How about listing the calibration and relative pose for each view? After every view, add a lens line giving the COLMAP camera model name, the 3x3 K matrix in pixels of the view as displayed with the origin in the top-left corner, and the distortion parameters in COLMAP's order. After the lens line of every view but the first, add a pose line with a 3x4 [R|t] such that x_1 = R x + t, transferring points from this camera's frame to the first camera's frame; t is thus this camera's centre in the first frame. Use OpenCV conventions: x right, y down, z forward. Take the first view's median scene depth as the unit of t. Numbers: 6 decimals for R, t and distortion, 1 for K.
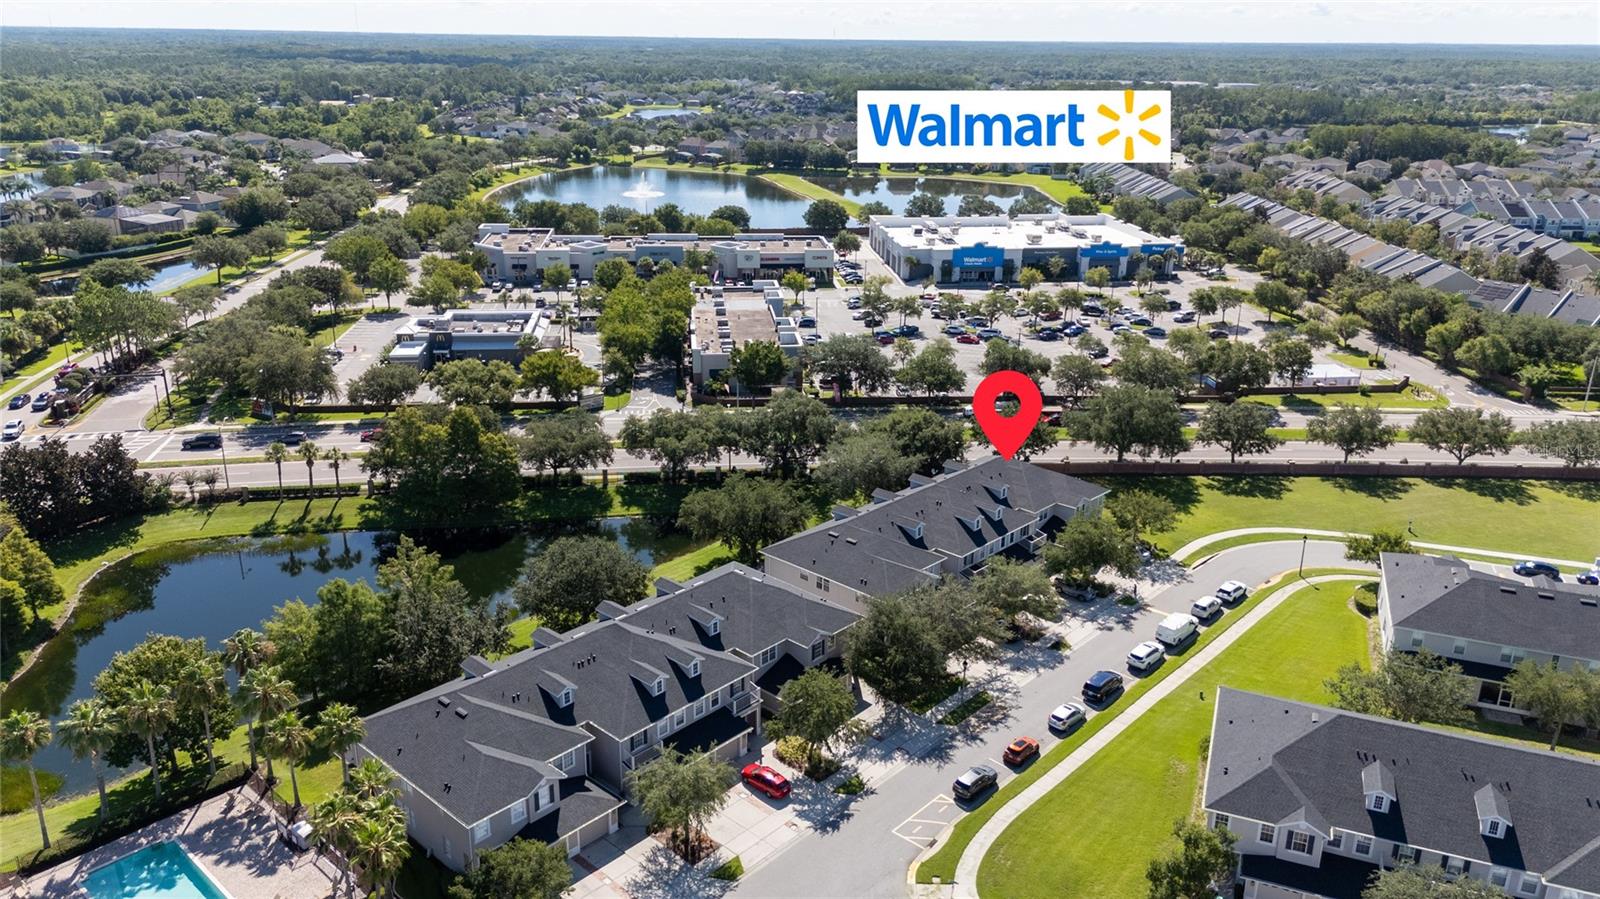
lens RADIAL K [[1182.7, 0, 800.0], [0, 1182.7, 449.5], [0, 0, 1]] dist [0.072992, -0.075954]
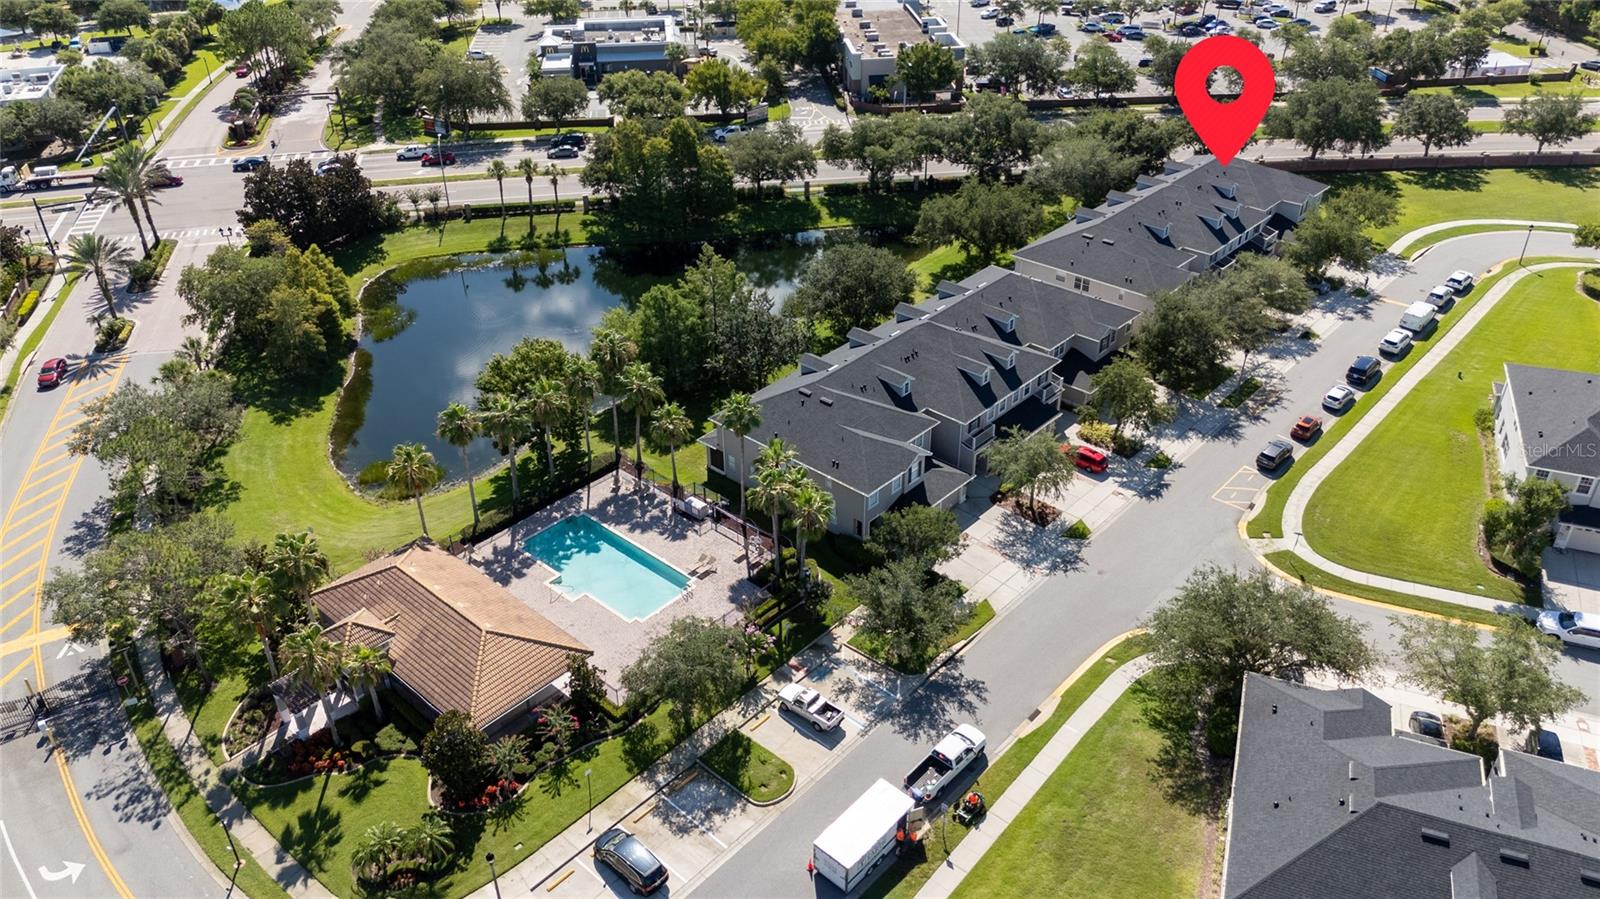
lens RADIAL K [[1182.7, 0, 800.0], [0, 1182.7, 449.5], [0, 0, 1]] dist [0.072992, -0.075954]
pose [[0.999745, -0.021571, -0.006681, -0.179714], [0.022530, 0.972870, 0.230254, 0.006840], [0.001533, -0.230345, 0.973108, -0.046034]]
